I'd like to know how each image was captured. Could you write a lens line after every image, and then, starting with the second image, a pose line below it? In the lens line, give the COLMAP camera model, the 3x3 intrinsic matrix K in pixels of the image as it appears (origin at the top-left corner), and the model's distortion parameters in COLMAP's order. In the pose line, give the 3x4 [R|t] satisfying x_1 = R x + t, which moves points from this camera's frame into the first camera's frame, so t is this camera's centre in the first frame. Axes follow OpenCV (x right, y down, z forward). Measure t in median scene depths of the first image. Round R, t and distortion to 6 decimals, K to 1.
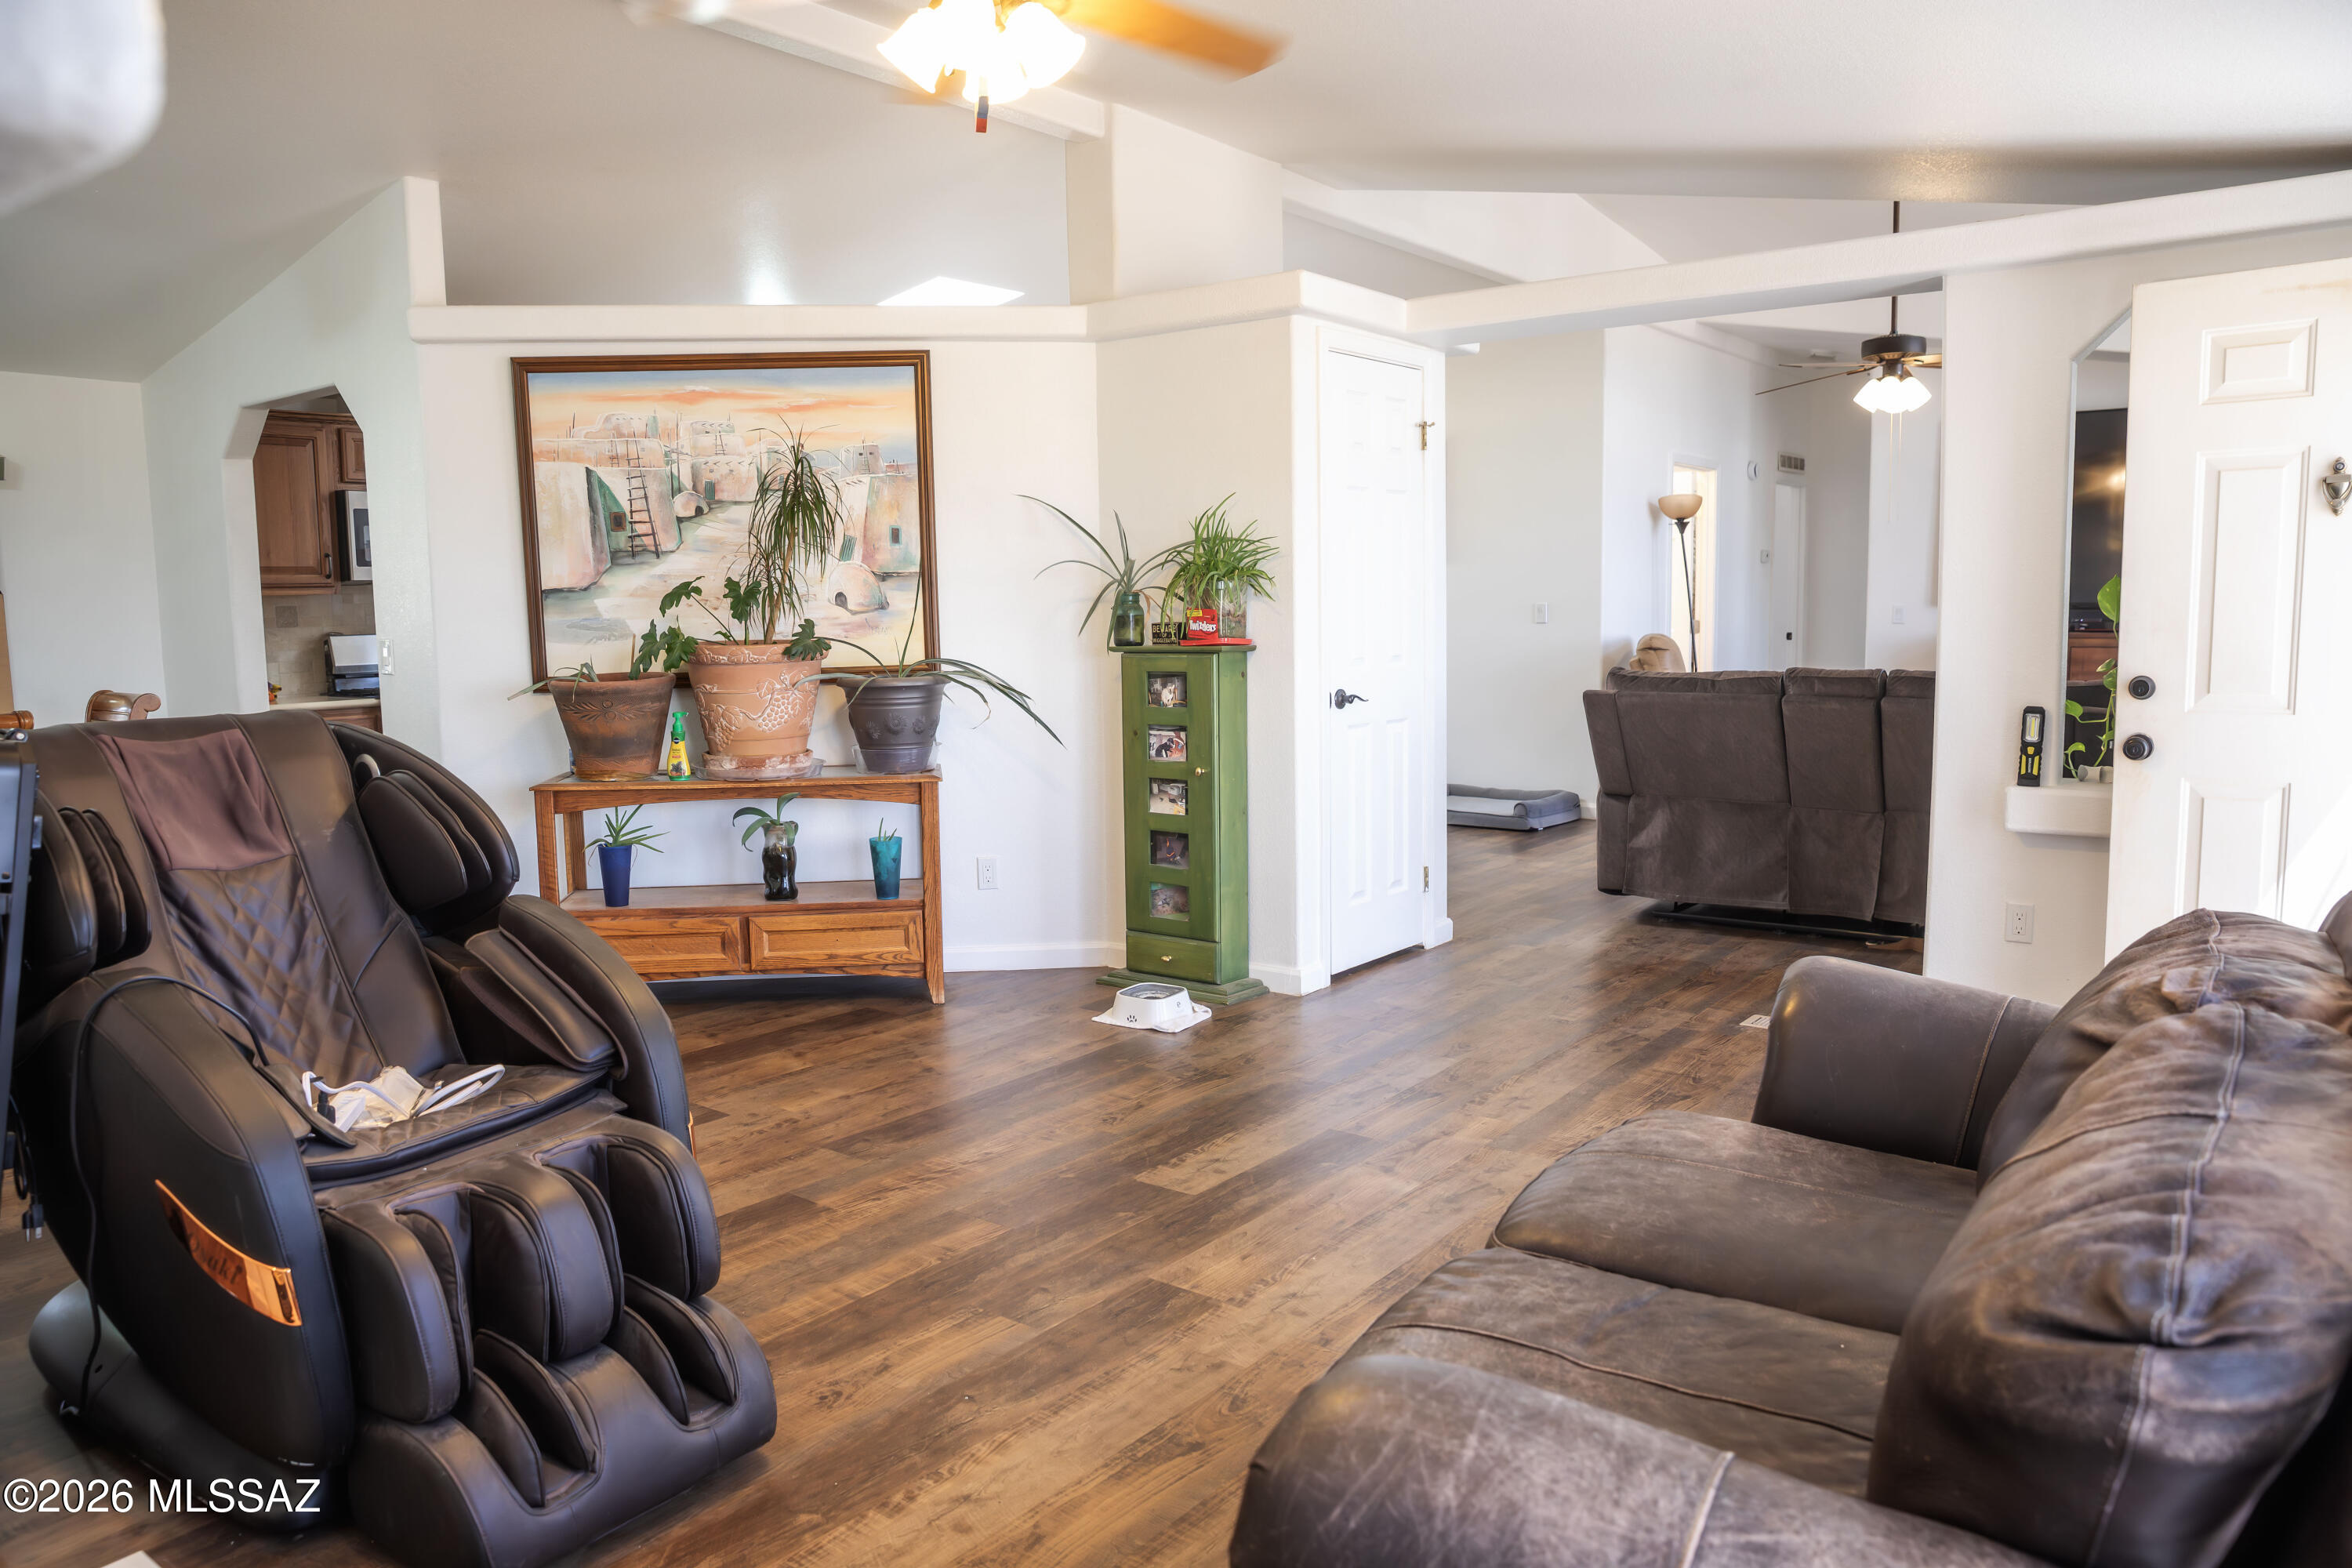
lens RADIAL K [[1604.9, 0, 1166.0], [0, 1604.9, 790.3], [0, 0, 1]] dist [-0.101382, 0.076936]
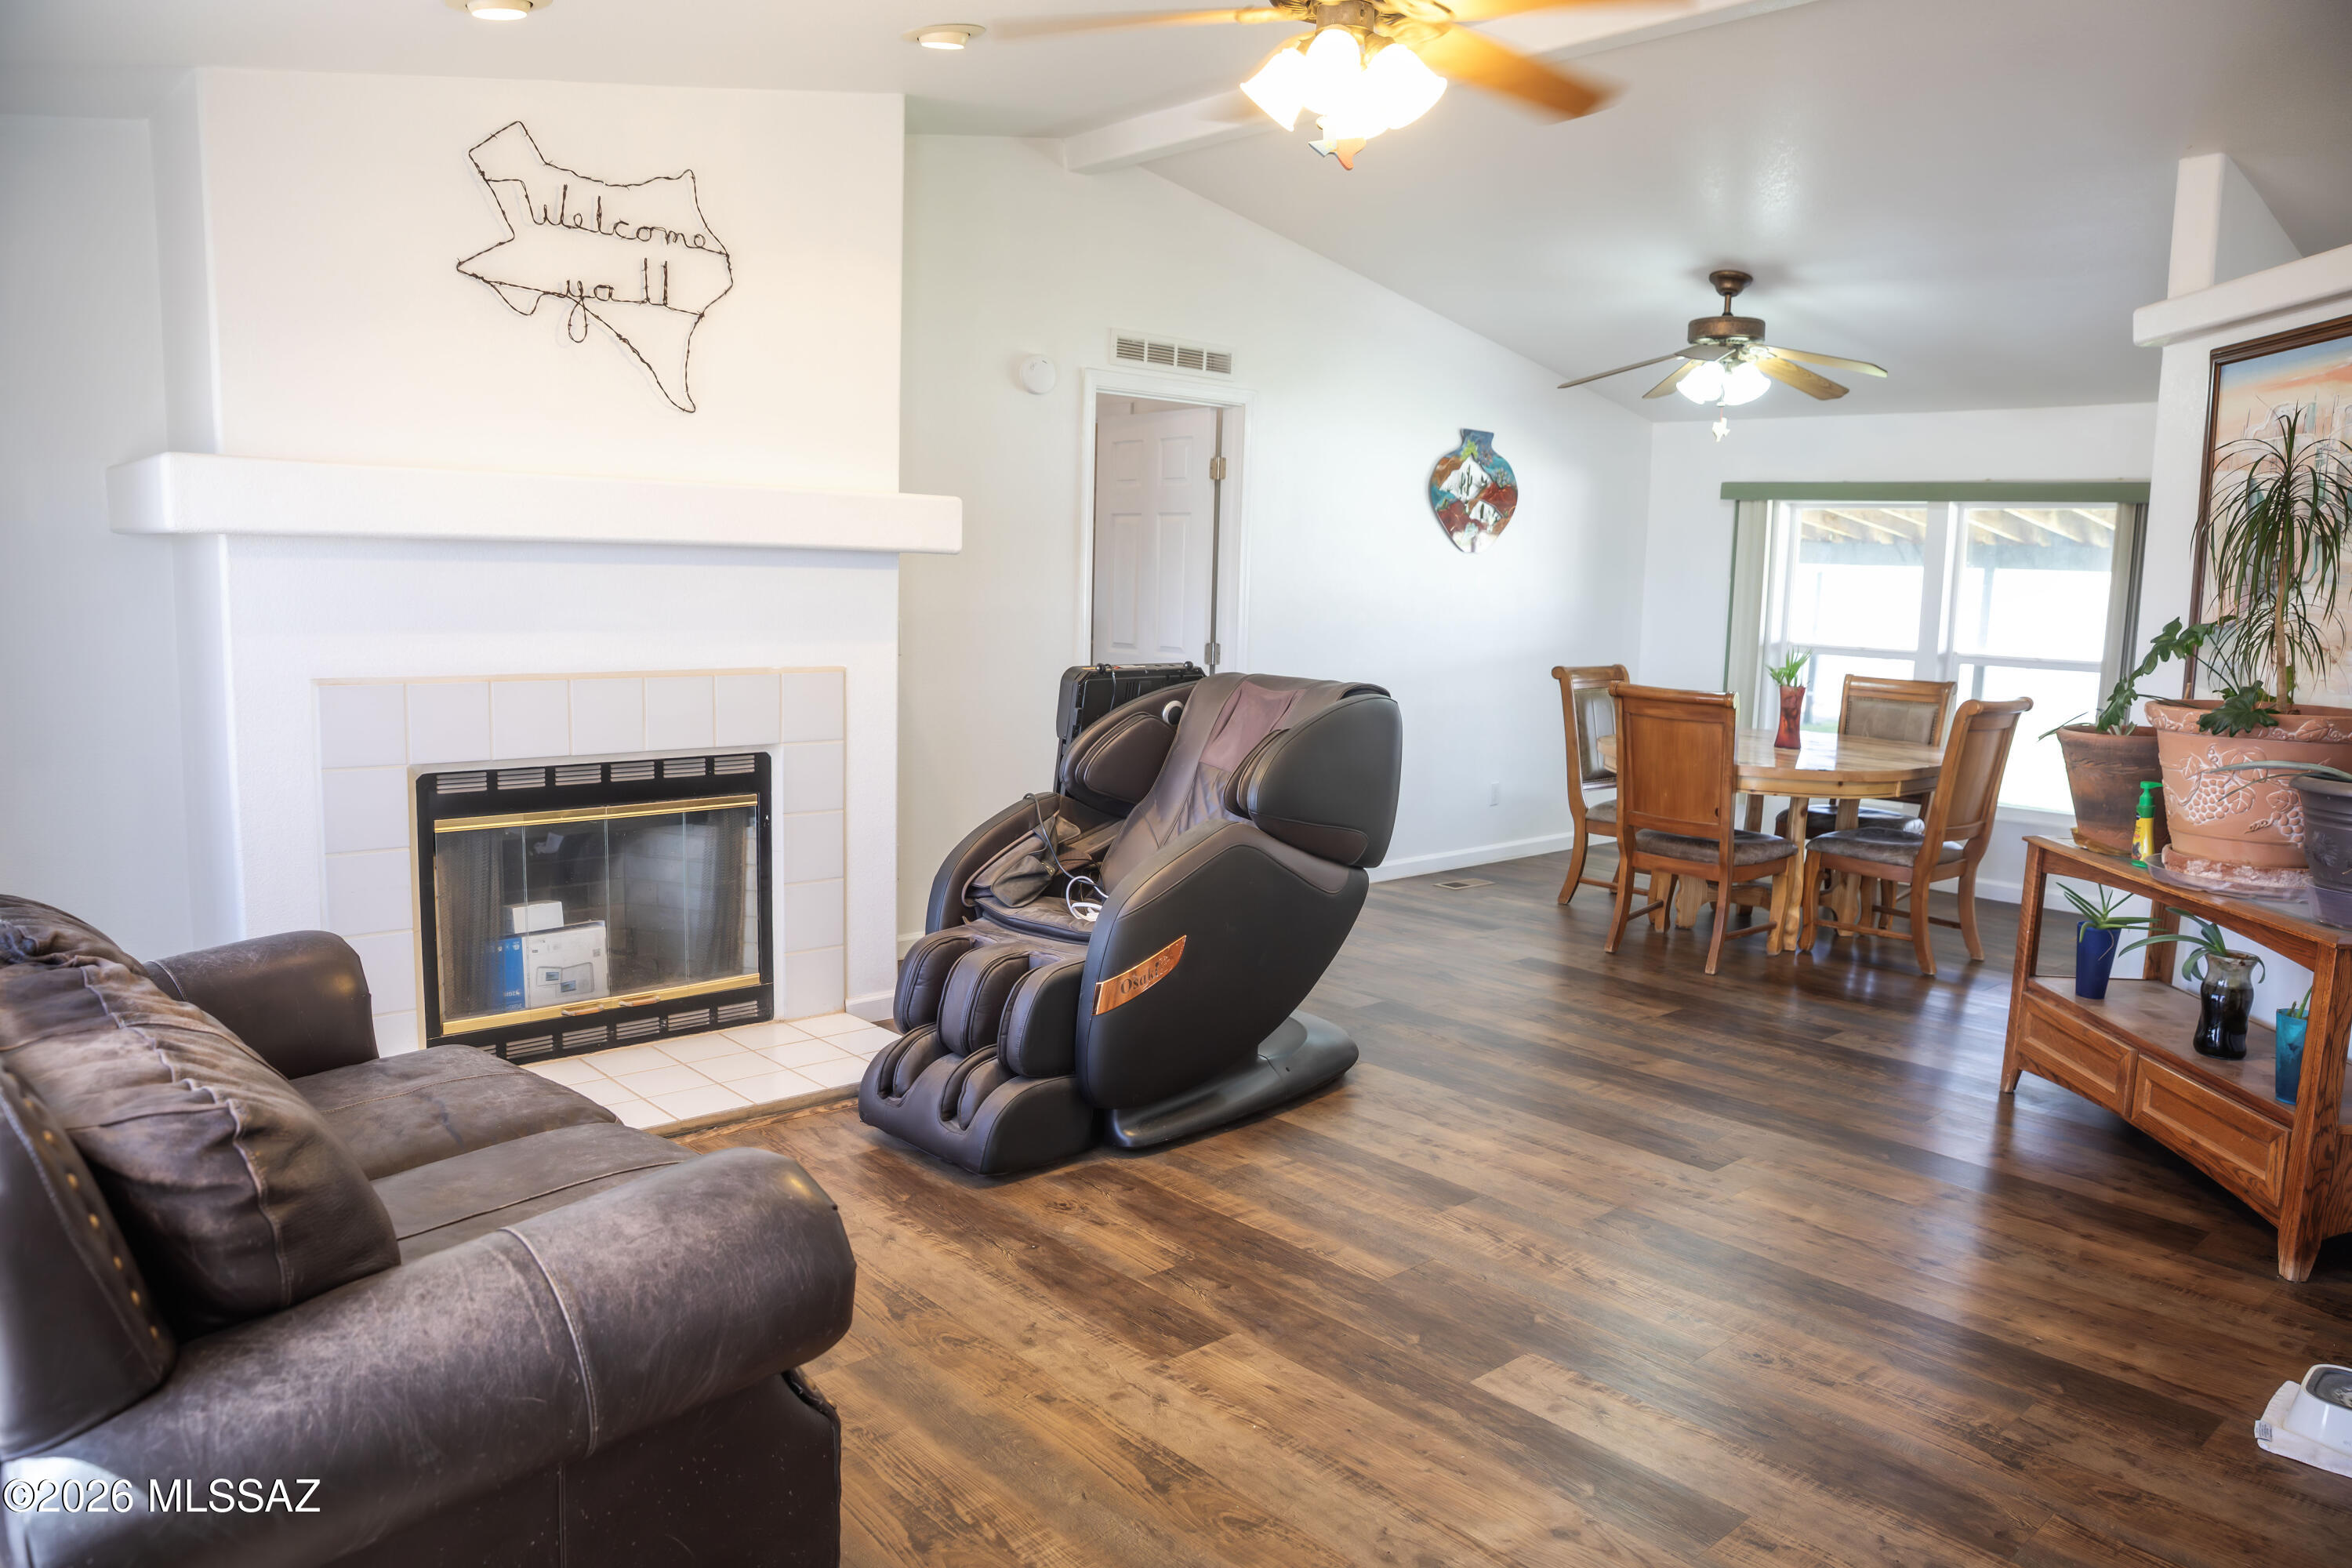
lens RADIAL K [[1604.9, 0, 1192.1], [0, 1604.9, 785.0], [0, 0, 1]] dist [-0.101382, 0.076936]
pose [[-0.159735, 0.139538, -0.977248, 0.524972], [-0.146272, 0.975686, 0.163224, -0.102454], [0.976263, 0.169017, -0.135440, 0.616721]]
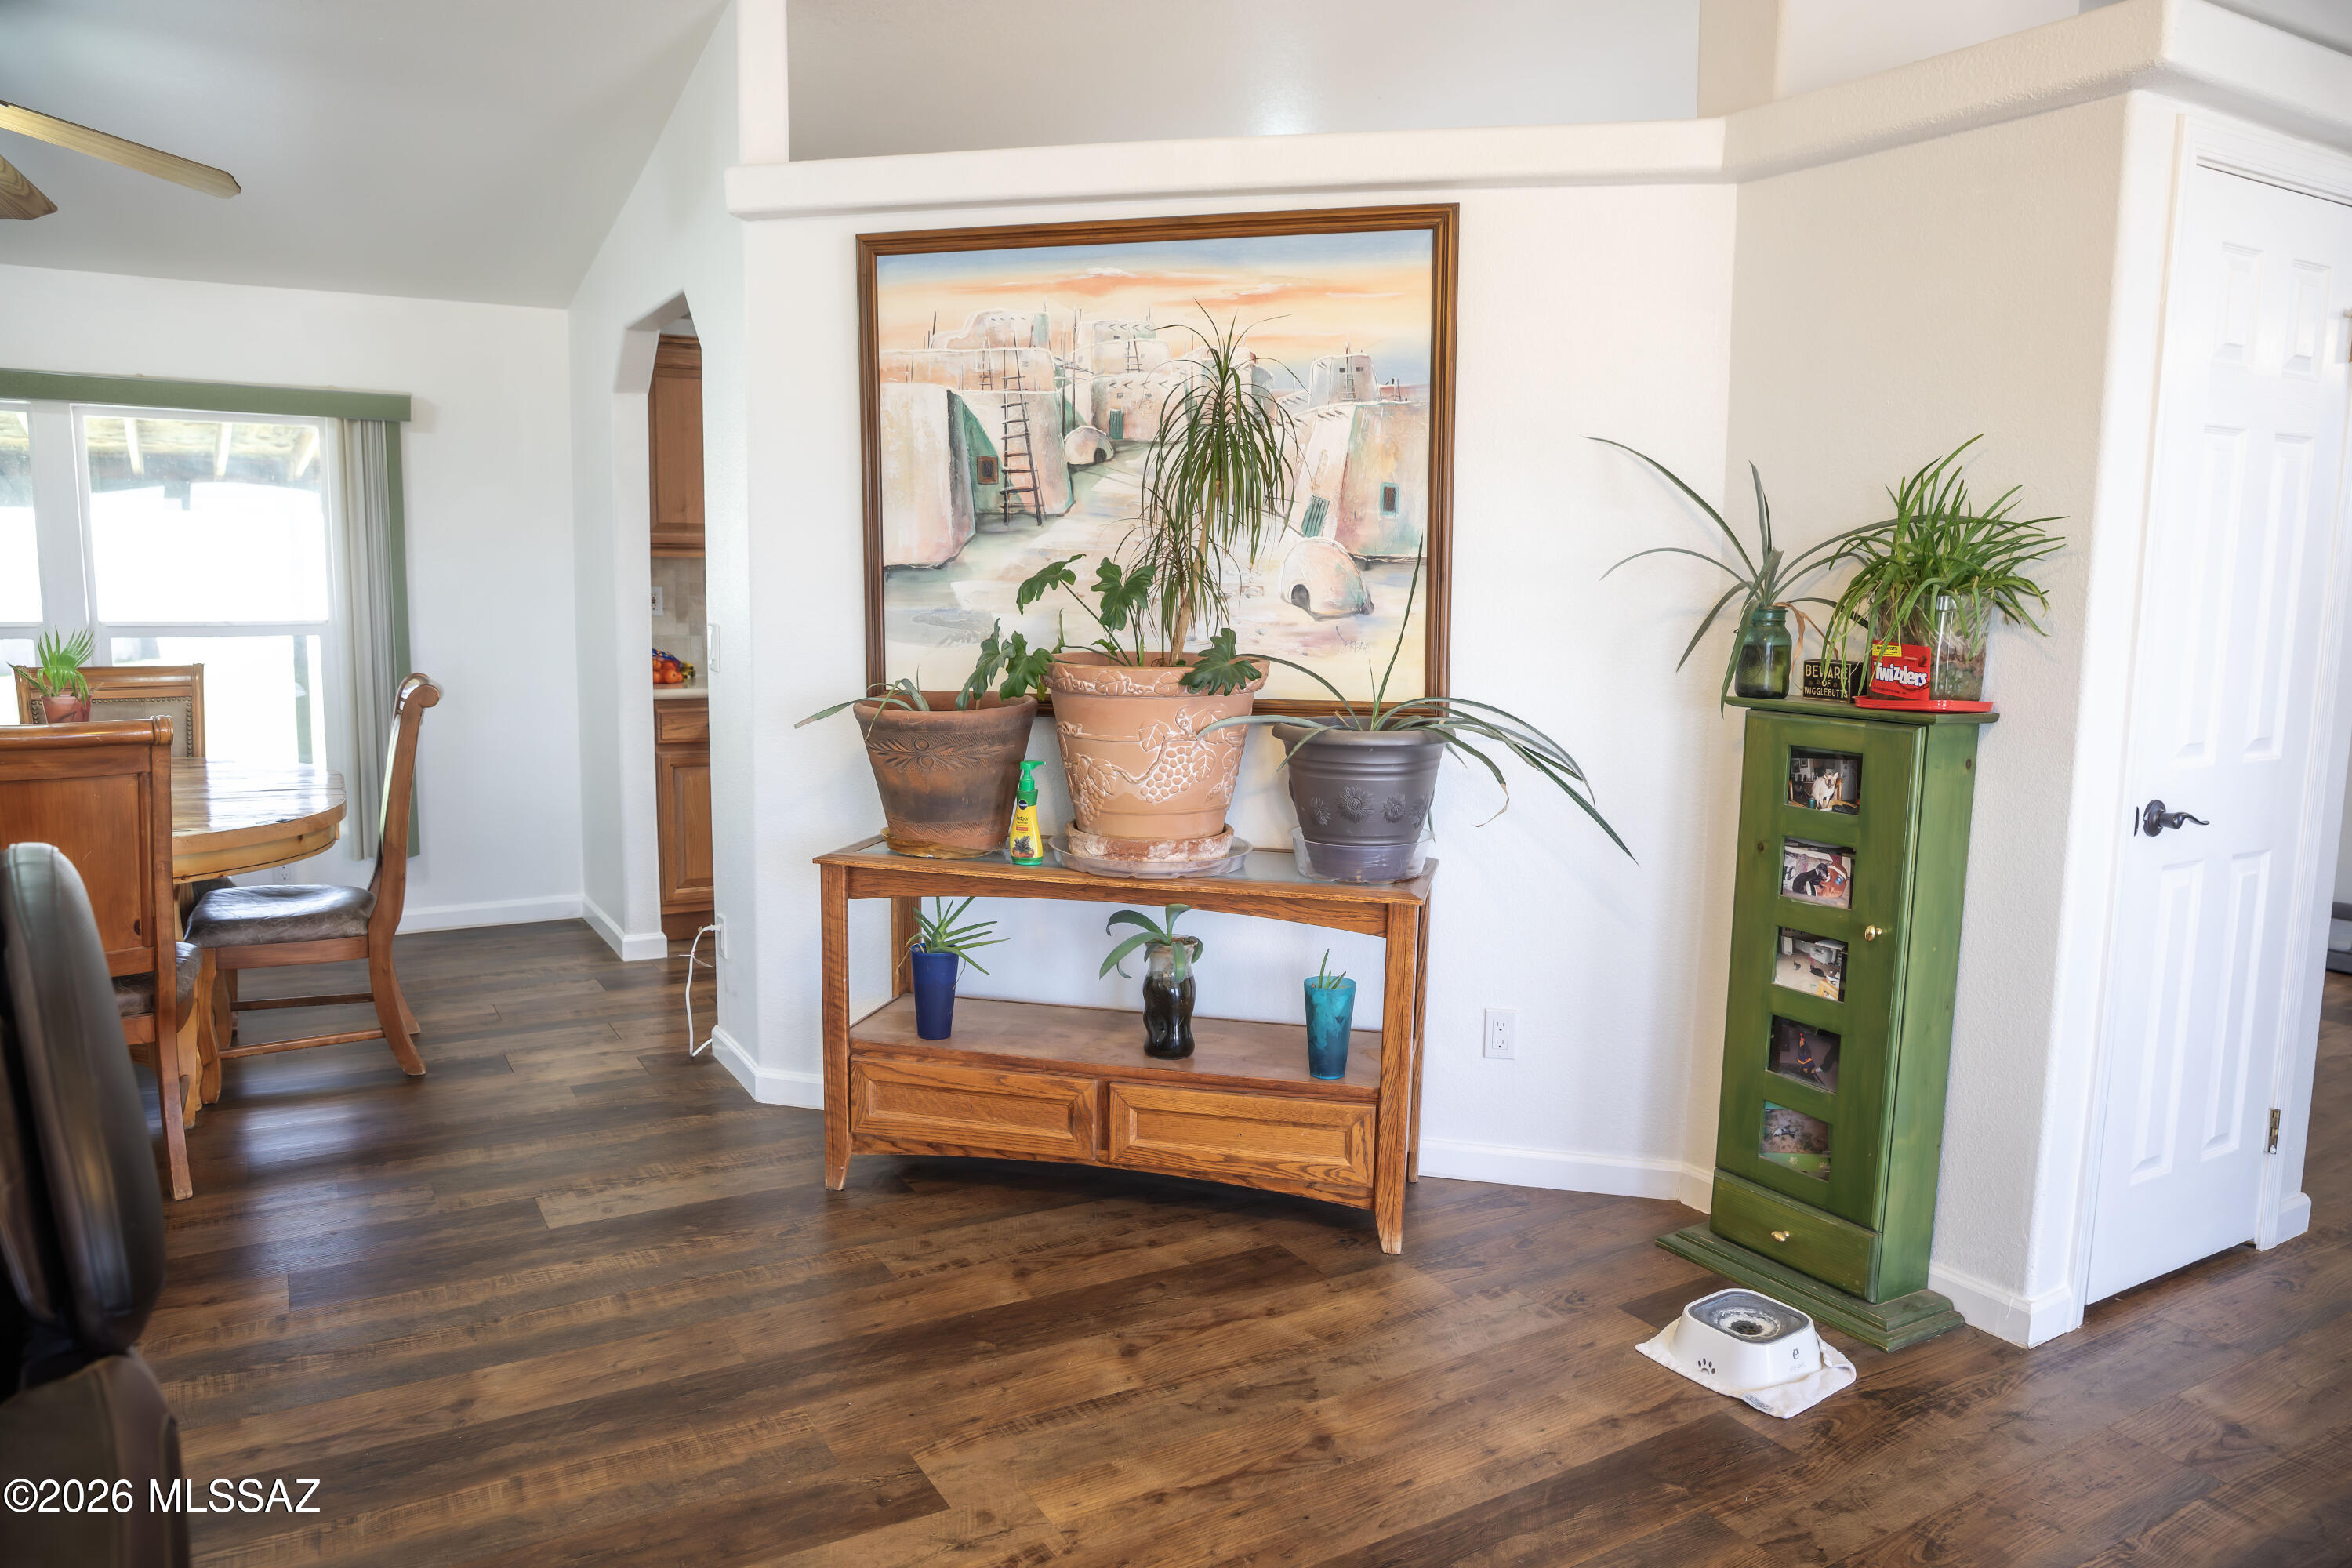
lens RADIAL K [[1604.9, 0, 1179.3], [0, 1604.9, 788.7], [0, 0, 1]] dist [-0.101382, 0.076936]
pose [[0.930611, 0.078396, -0.357514, -0.011494], [-0.072171, 0.996918, 0.030743, -0.060744], [0.358823, -0.002807, 0.933402, 0.393164]]
